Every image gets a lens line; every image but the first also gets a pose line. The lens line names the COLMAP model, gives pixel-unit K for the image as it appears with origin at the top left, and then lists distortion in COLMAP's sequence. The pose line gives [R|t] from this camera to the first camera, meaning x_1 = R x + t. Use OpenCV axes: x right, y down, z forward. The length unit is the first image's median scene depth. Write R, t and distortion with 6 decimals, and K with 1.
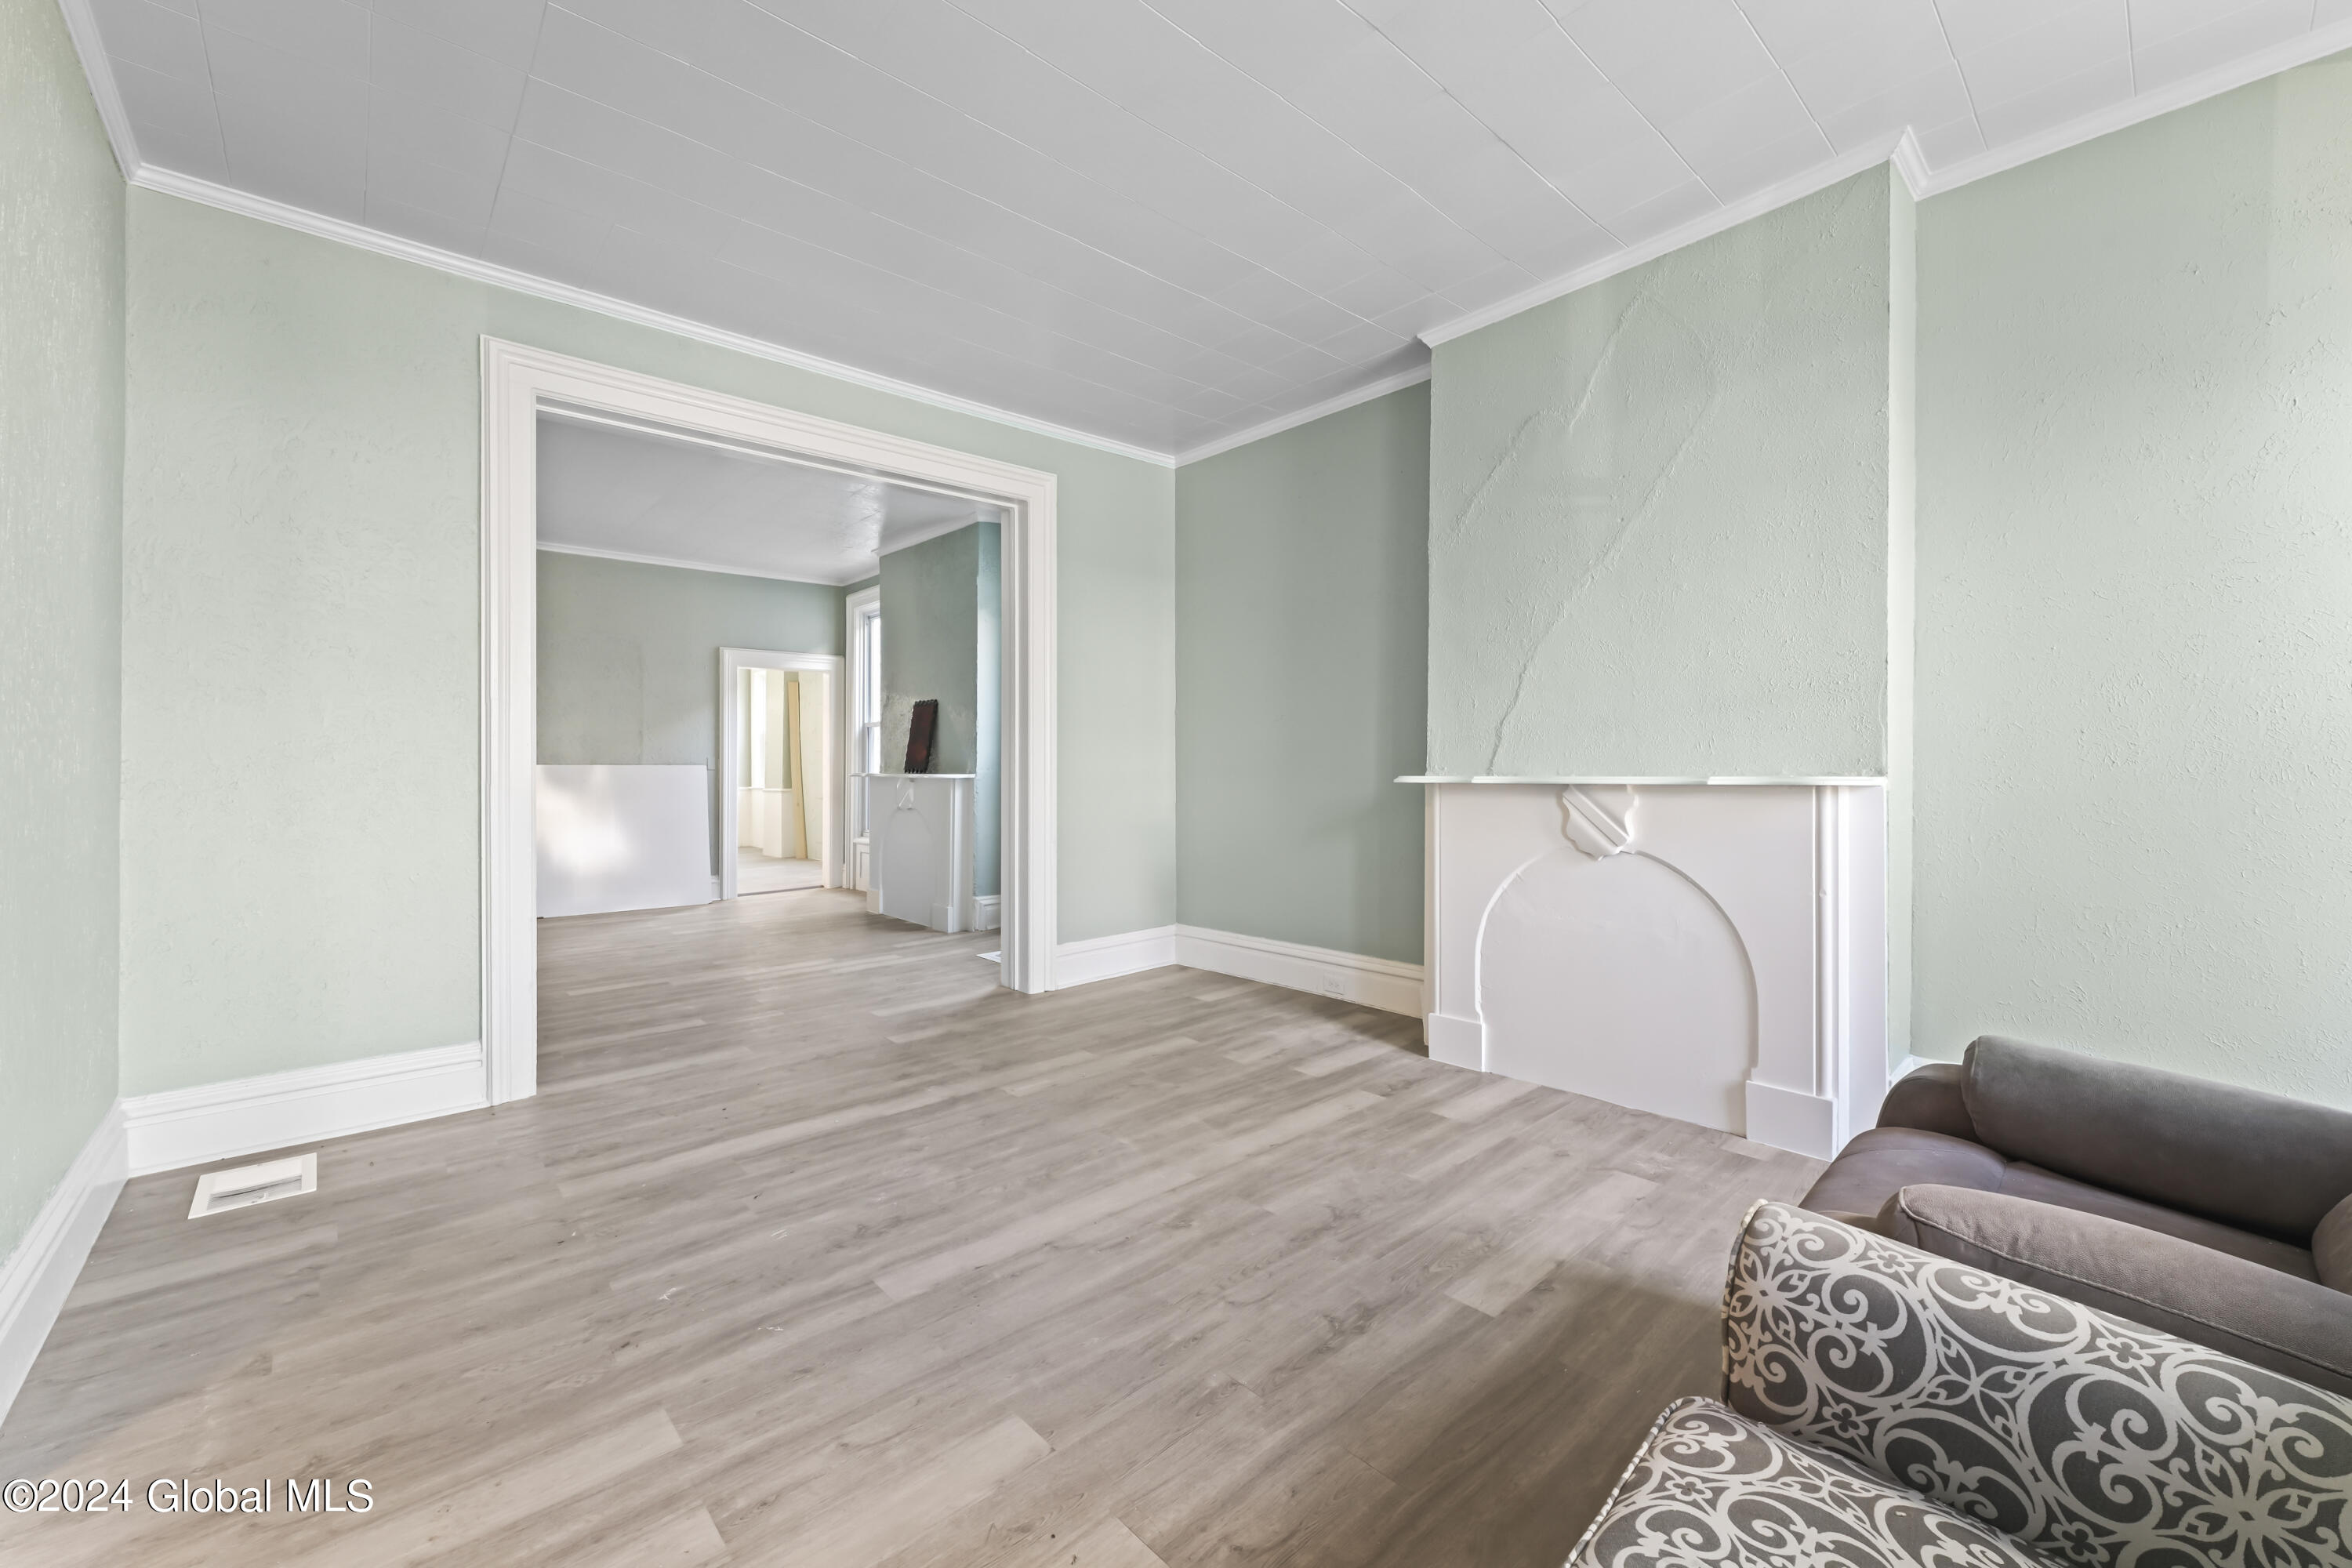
lens RADIAL K [[927.3, 0, 1180.9], [0, 927.3, 768.2], [0, 0, 1]] dist [0.004312, -0.000049]
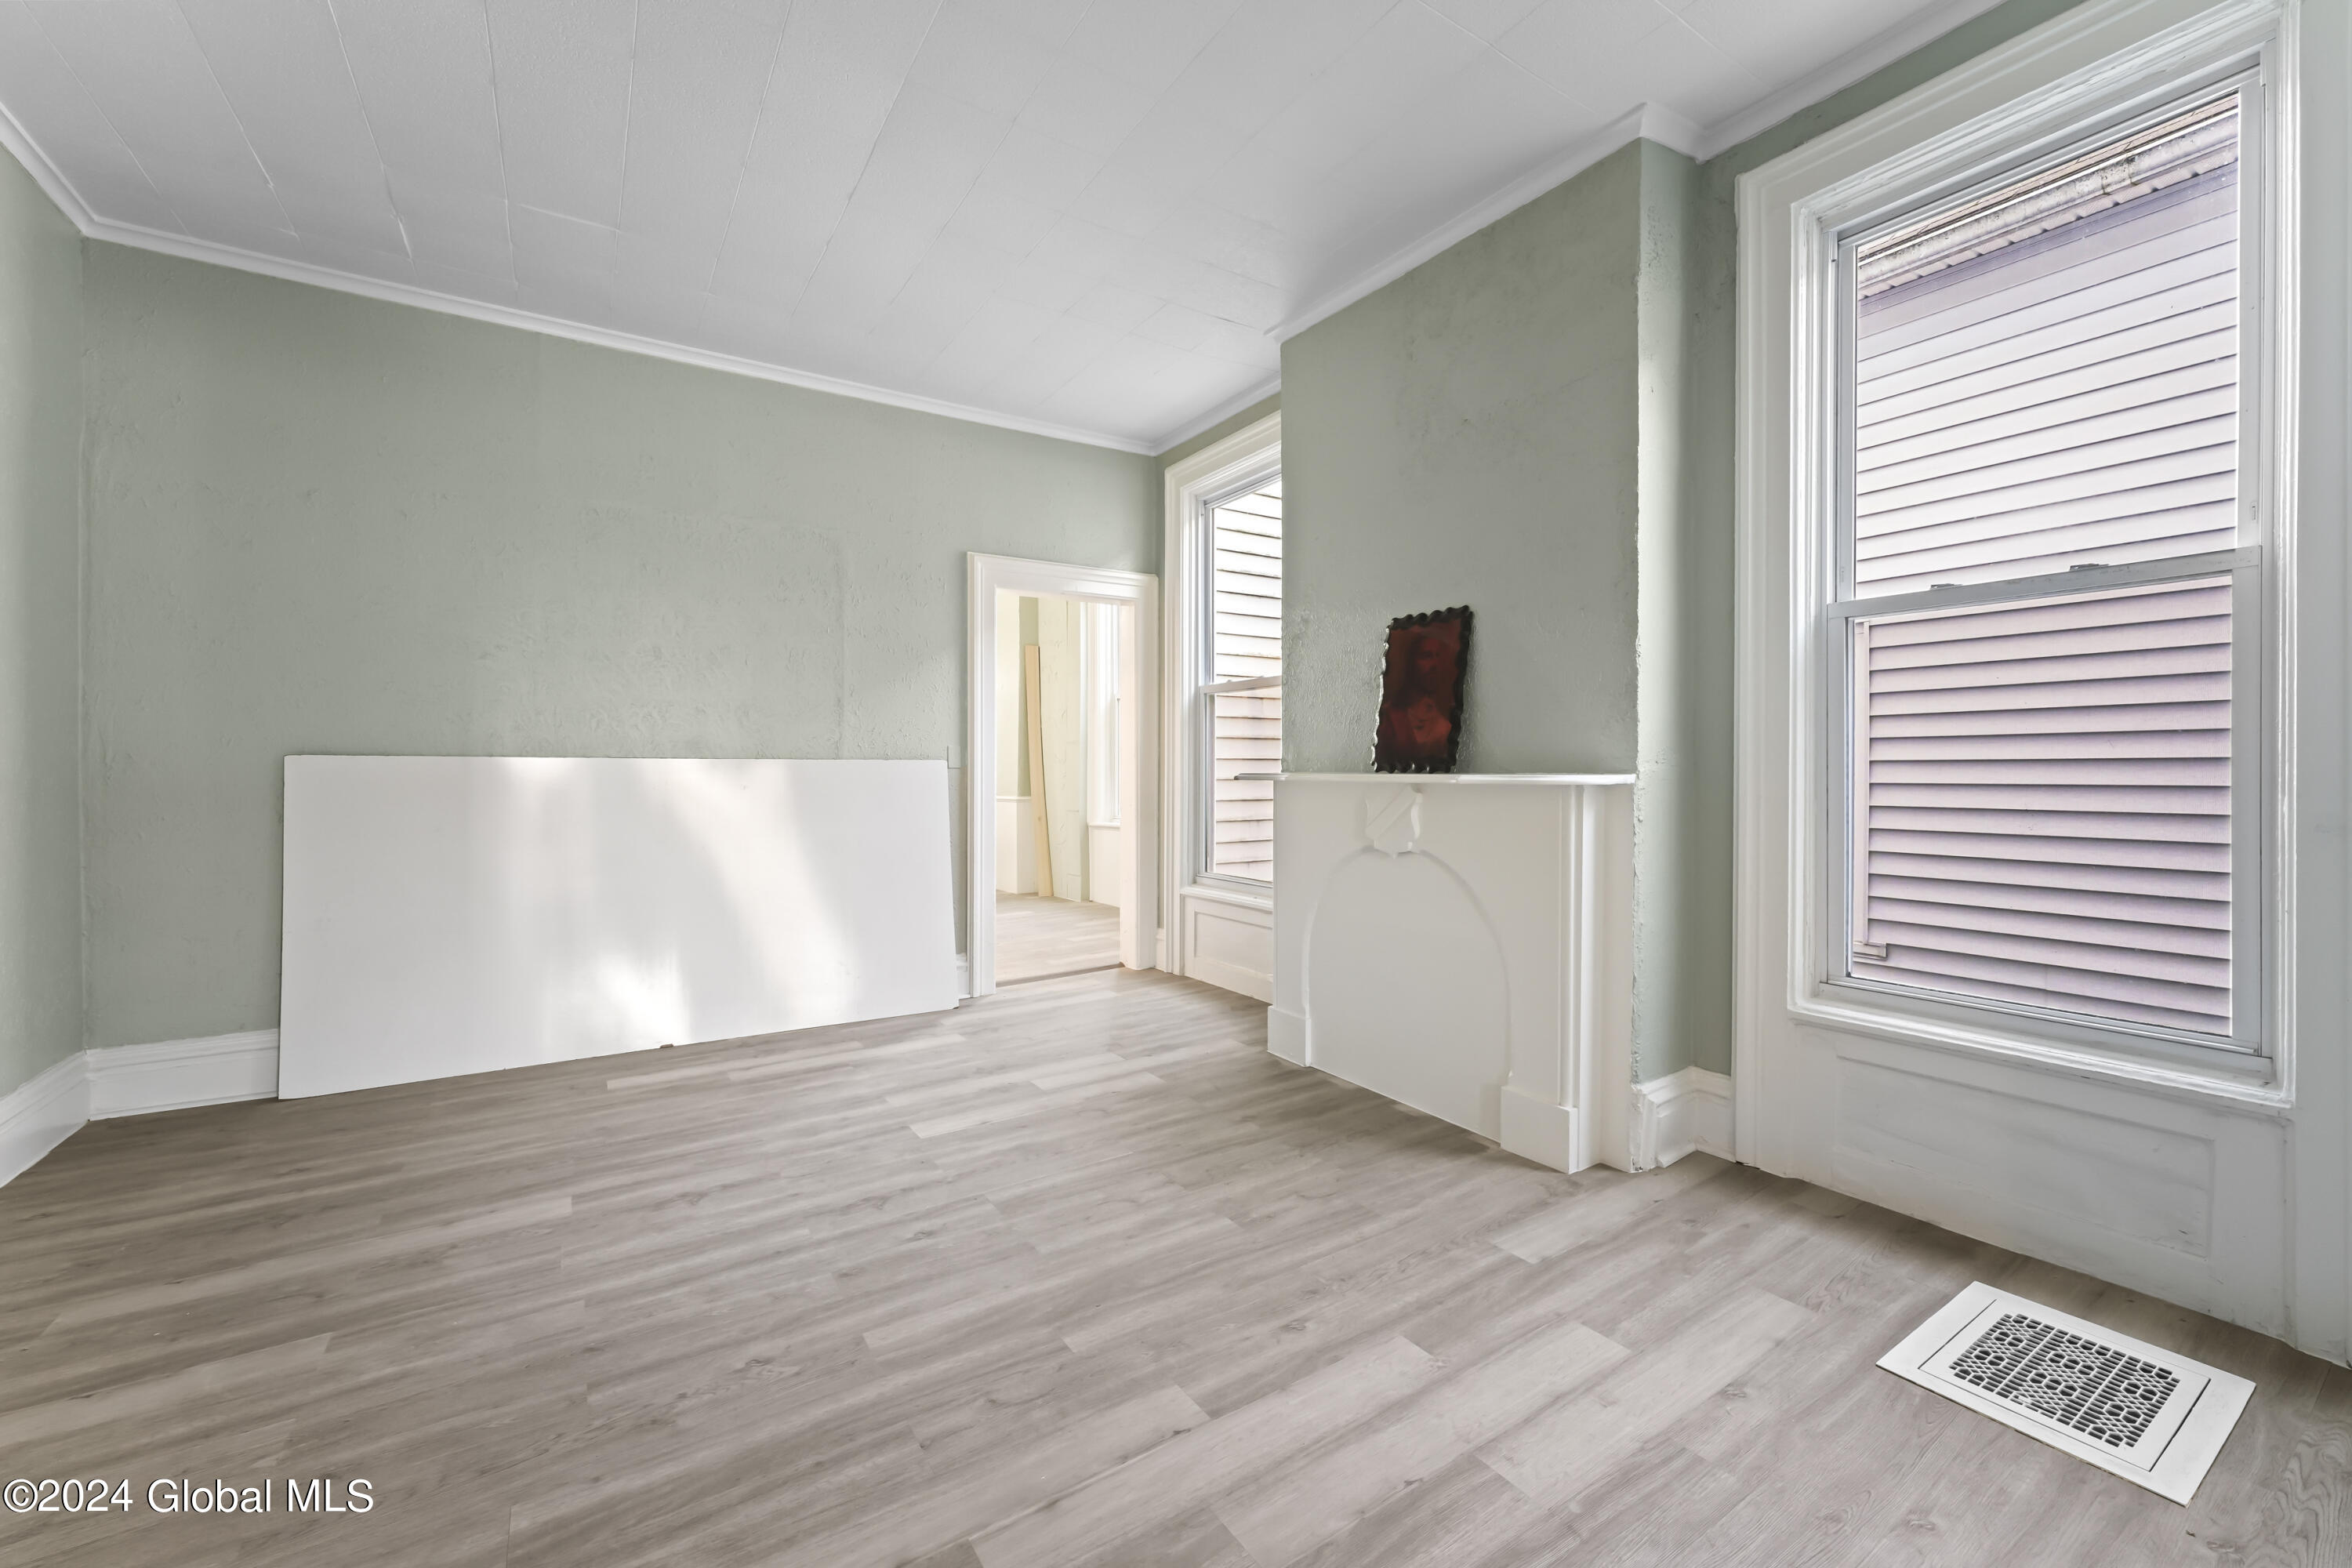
lens RADIAL K [[927.3, 0, 1172.8], [0, 927.3, 773.3], [0, 0, 1]] dist [0.004312, -0.000049]
pose [[0.986742, 0.000430, -0.162294, -0.282784], [0.000011, 0.999996, 0.002718, 0.003830], [0.162295, -0.002684, 0.986739, 0.462769]]
